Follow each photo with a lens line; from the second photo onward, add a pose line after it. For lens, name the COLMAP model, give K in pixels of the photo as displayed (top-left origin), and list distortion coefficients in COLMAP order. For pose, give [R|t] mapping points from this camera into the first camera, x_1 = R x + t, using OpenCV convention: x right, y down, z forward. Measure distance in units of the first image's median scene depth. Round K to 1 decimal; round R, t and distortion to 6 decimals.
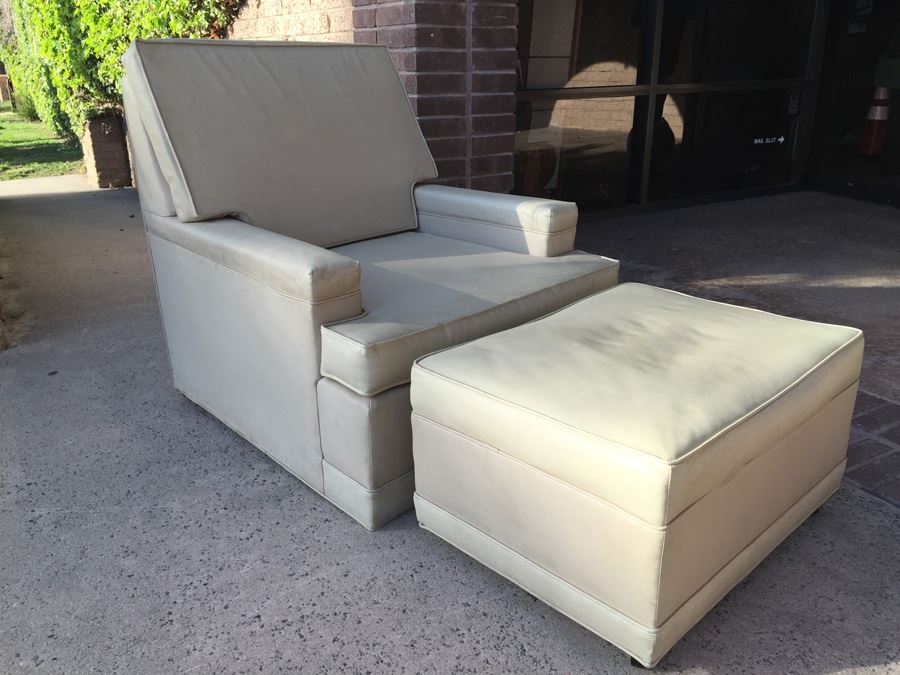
lens RADIAL K [[772.8, 0, 447.8], [0, 772.8, 340.9], [0, 0, 1]] dist [0.090209, -0.124095]
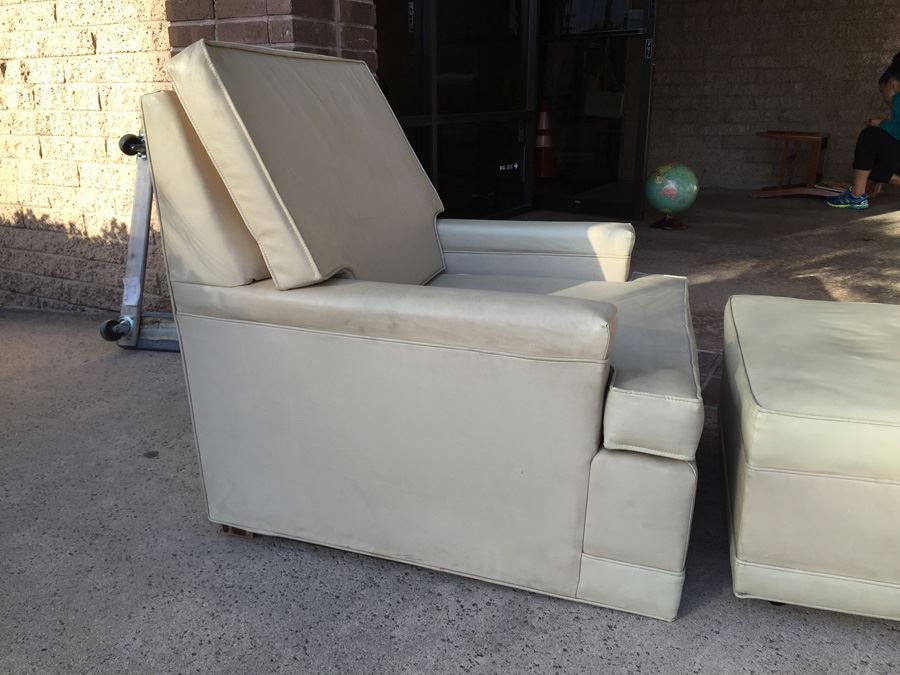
lens RADIAL K [[772.8, 0, 457.2], [0, 772.8, 340.4], [0, 0, 1]] dist [0.090209, -0.124095]
pose [[0.867525, -0.150161, 0.474186, -0.560366], [0.172124, 0.985071, -0.002958, -0.077094], [-0.466663, 0.084185, 0.880420, 0.294294]]
